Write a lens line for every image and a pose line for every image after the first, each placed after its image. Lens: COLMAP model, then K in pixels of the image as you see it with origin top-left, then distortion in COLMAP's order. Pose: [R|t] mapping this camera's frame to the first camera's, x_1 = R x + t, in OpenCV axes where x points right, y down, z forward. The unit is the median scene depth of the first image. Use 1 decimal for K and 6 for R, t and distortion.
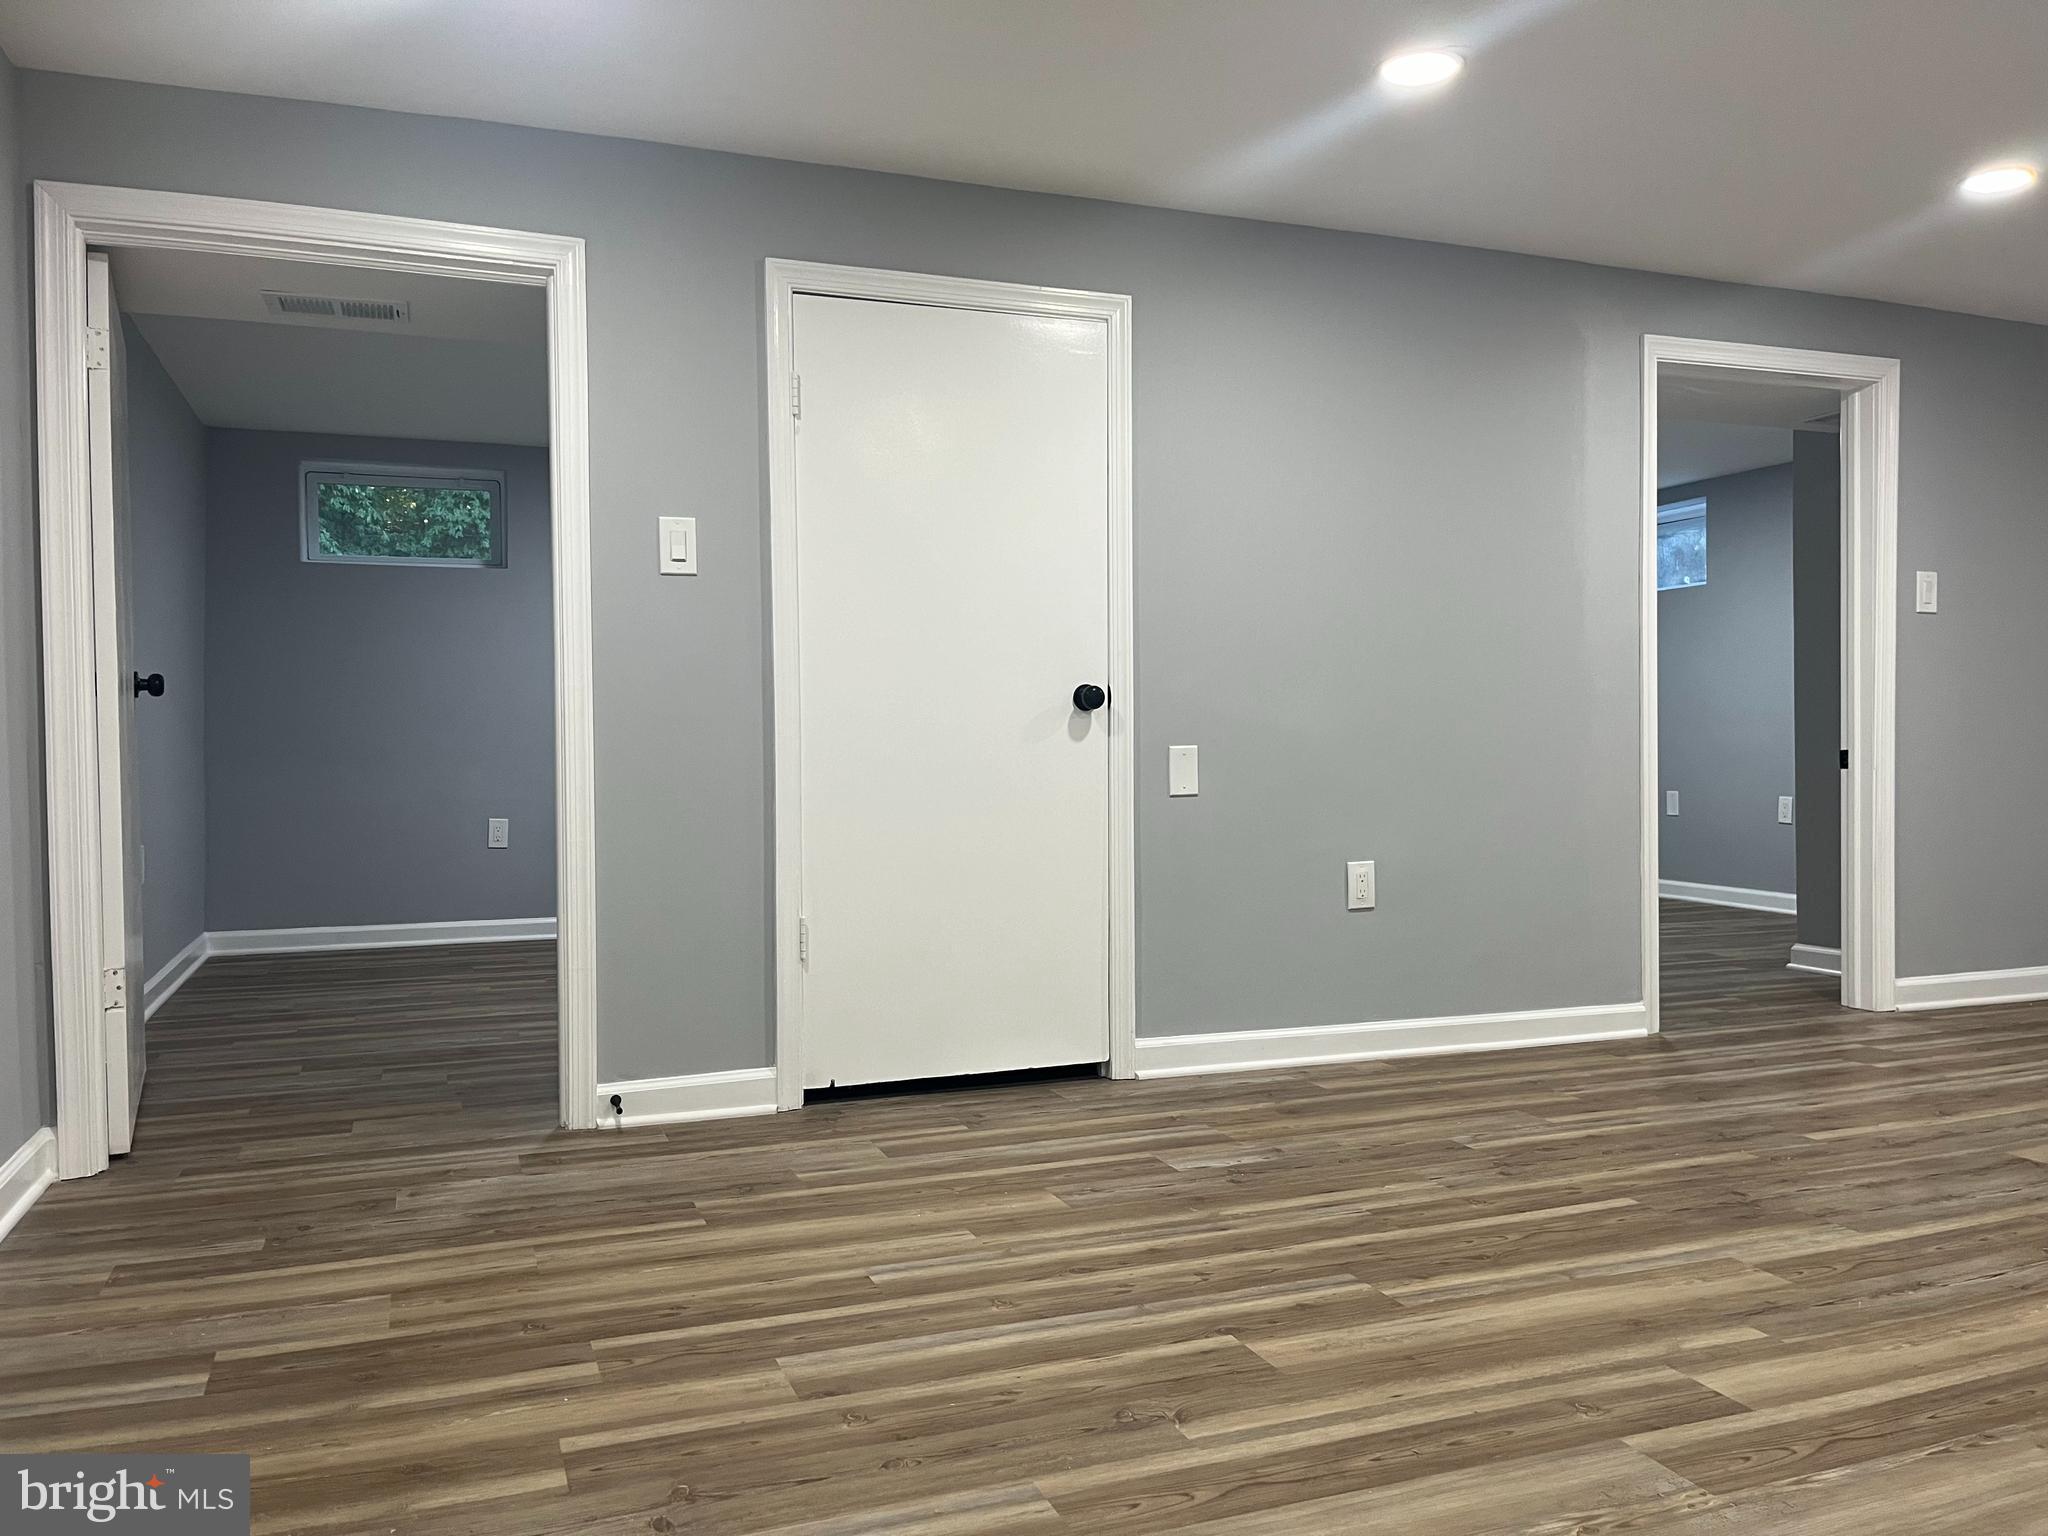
lens RADIAL K [[1554.7, 0, 1025.6], [0, 1554.7, 775.5], [0, 0, 1]] dist [0.062541, -0.088101]
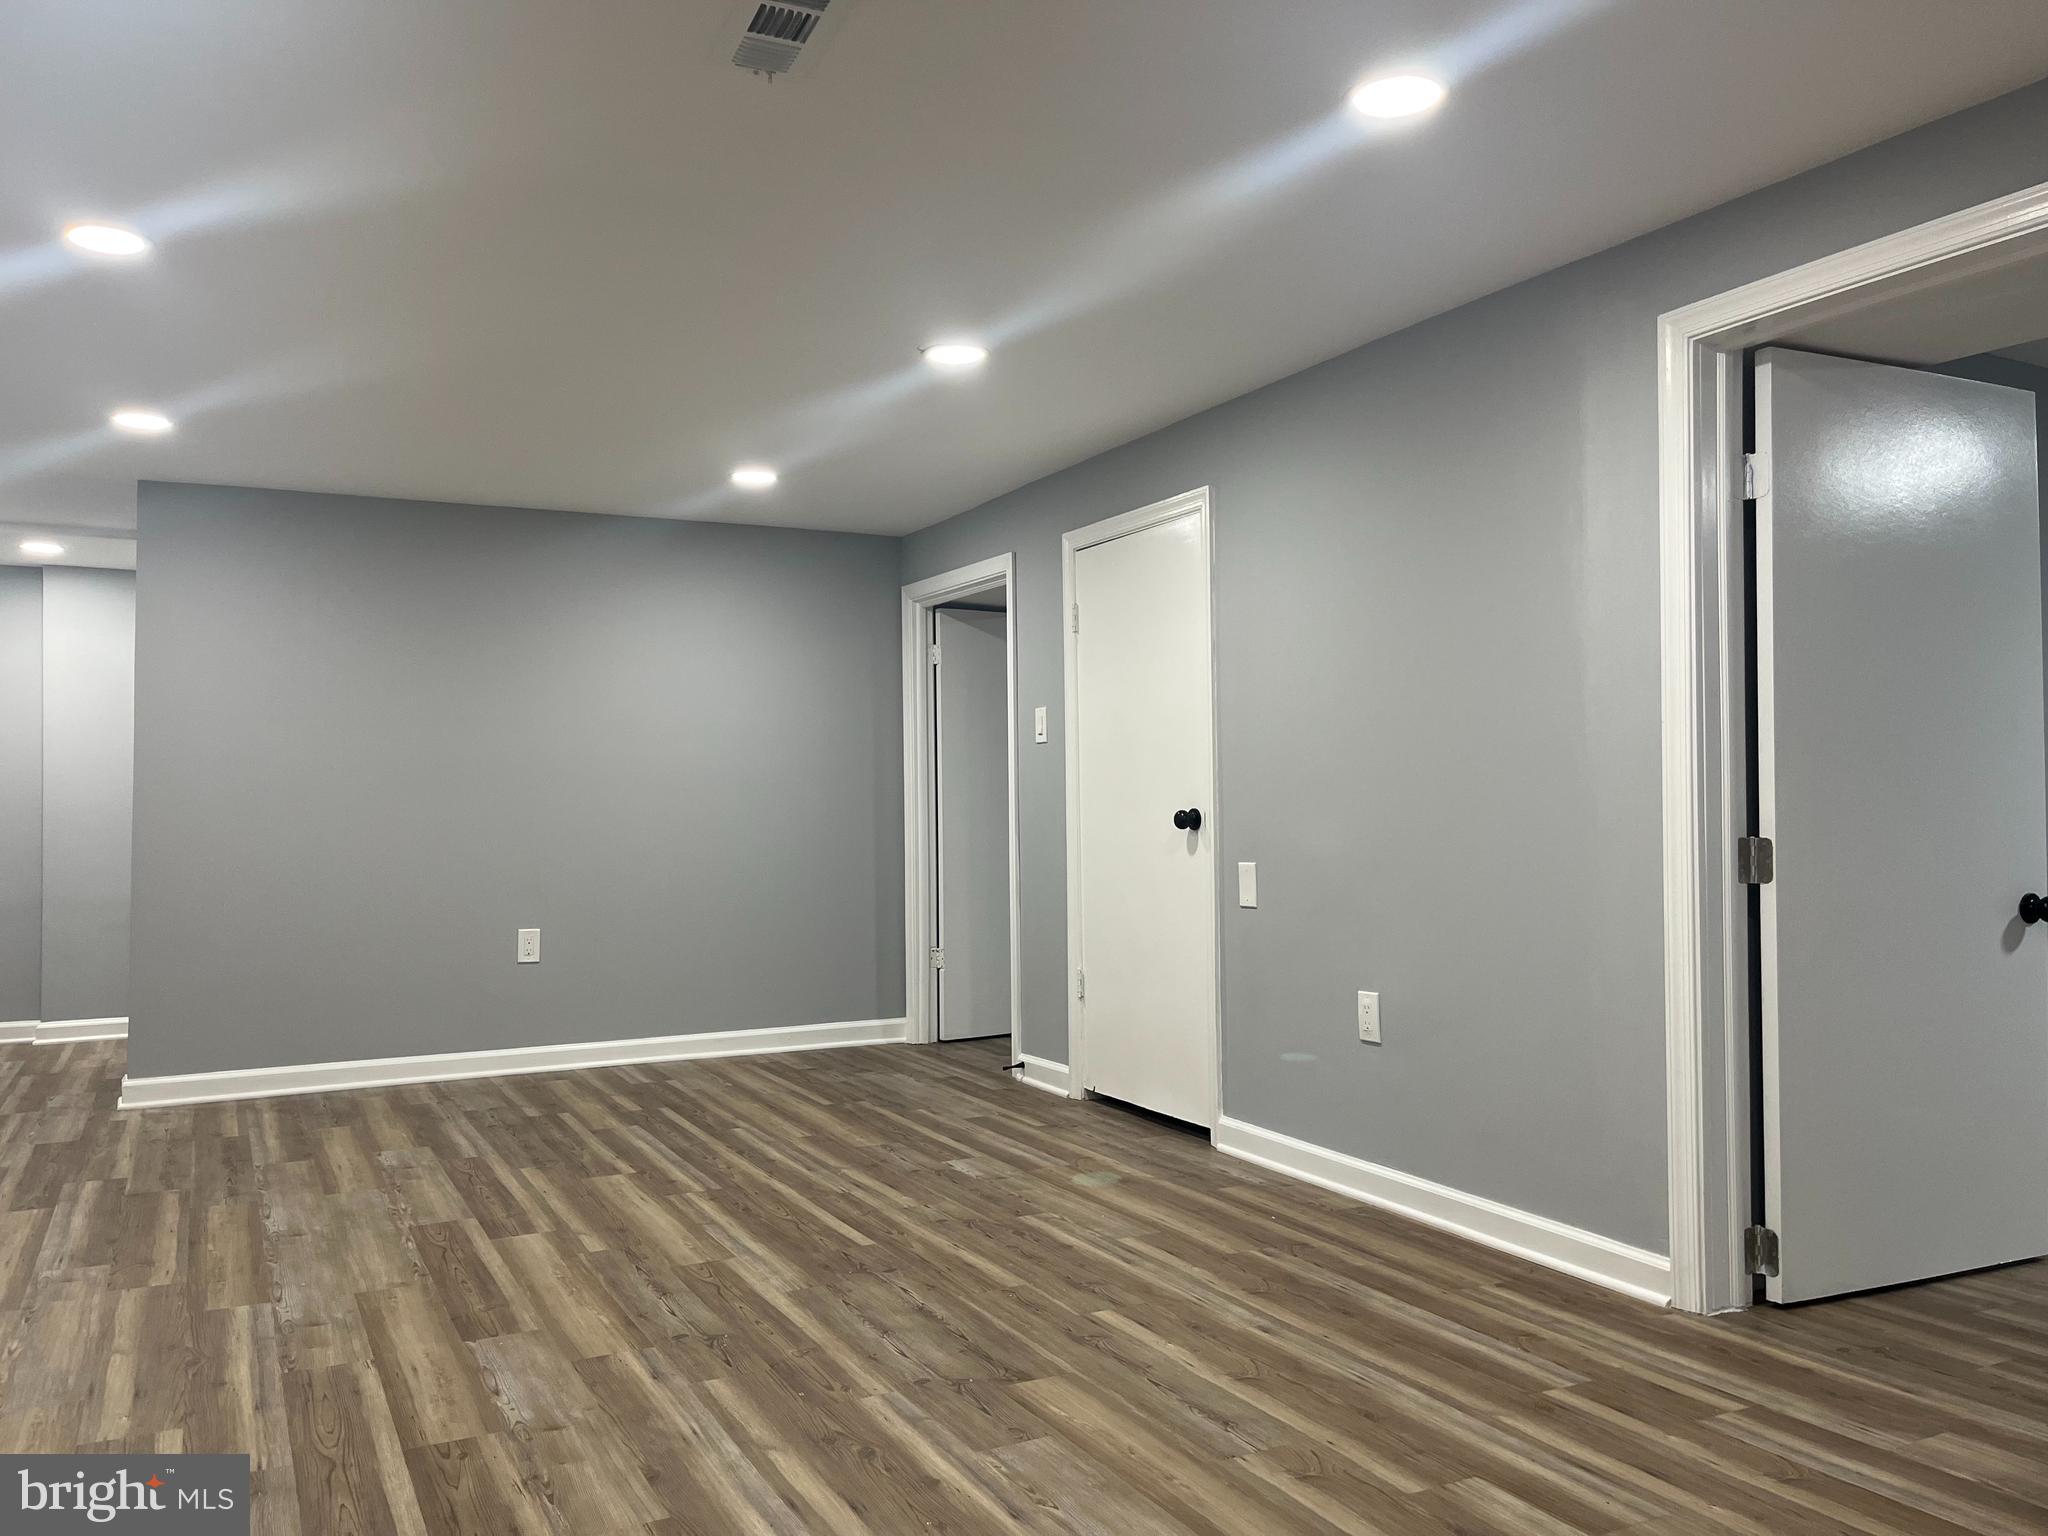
lens RADIAL K [[1554.7, 0, 1019.7], [0, 1554.7, 752.4], [0, 0, 1]] dist [0.062541, -0.088101]
pose [[0.112287, -0.028958, -0.993254, 1.551595], [-0.018426, 0.999343, -0.031219, -0.078137], [0.993505, 0.021808, 0.111679, 0.915396]]
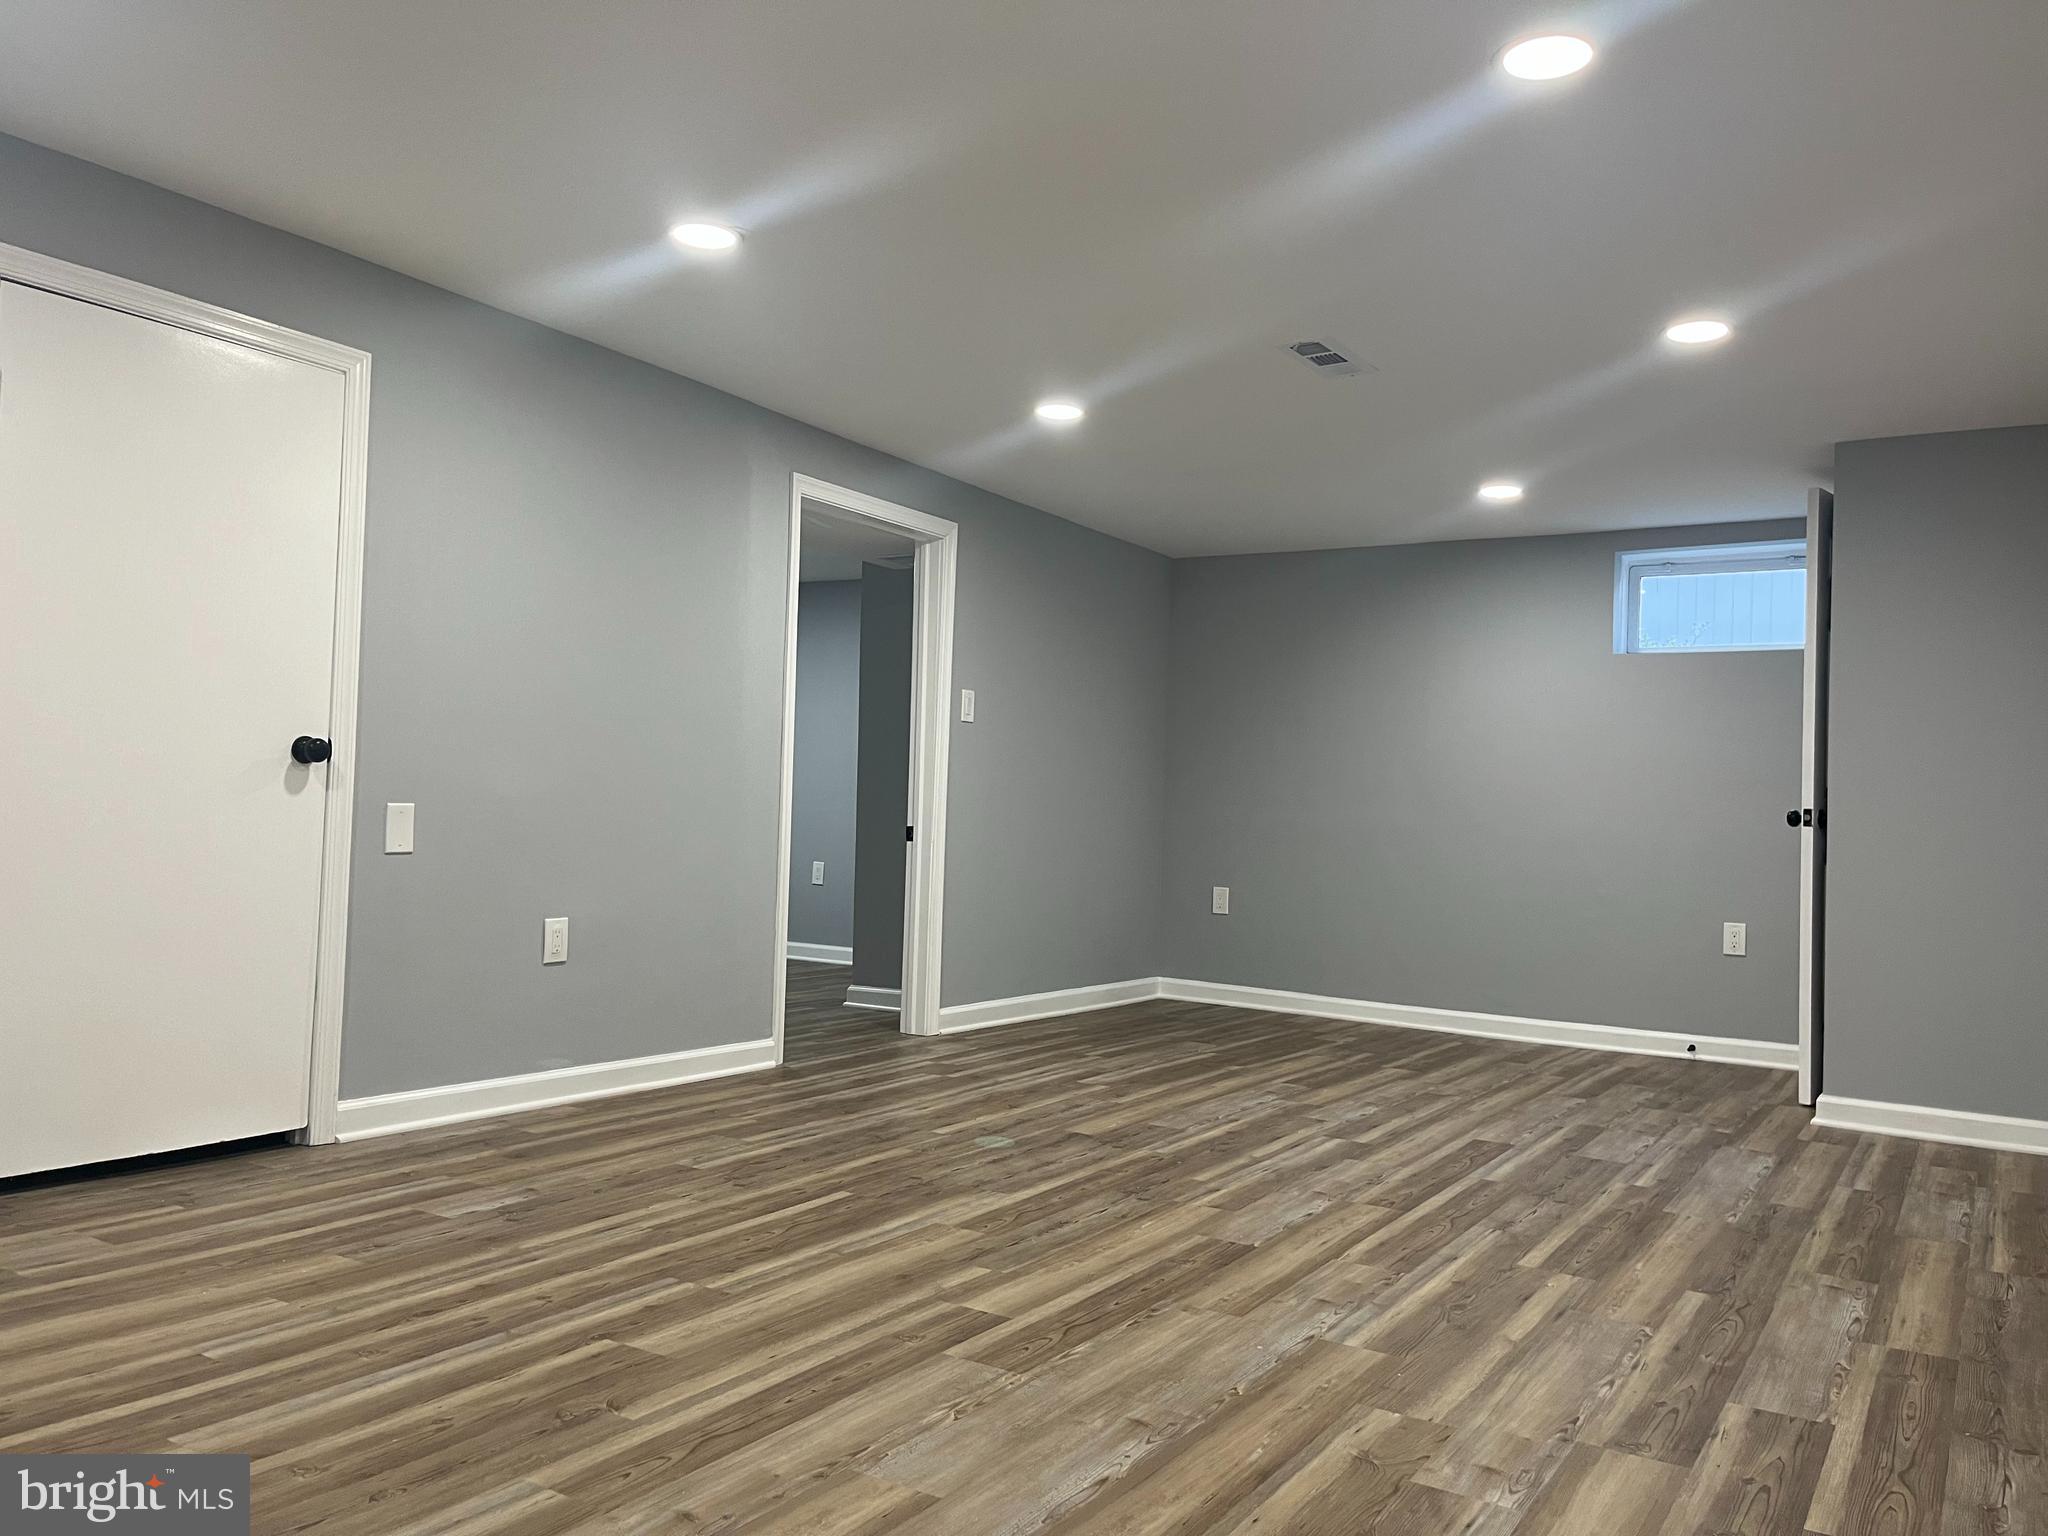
lens RADIAL K [[1554.7, 0, 1034.3], [0, 1554.7, 773.5], [0, 0, 1]] dist [0.062541, -0.088101]
pose [[0.792668, 0.053631, 0.607290, -0.244339], [-0.030603, 0.998368, -0.048224, -0.002757], [-0.608885, 0.019641, 0.793015, -0.065010]]
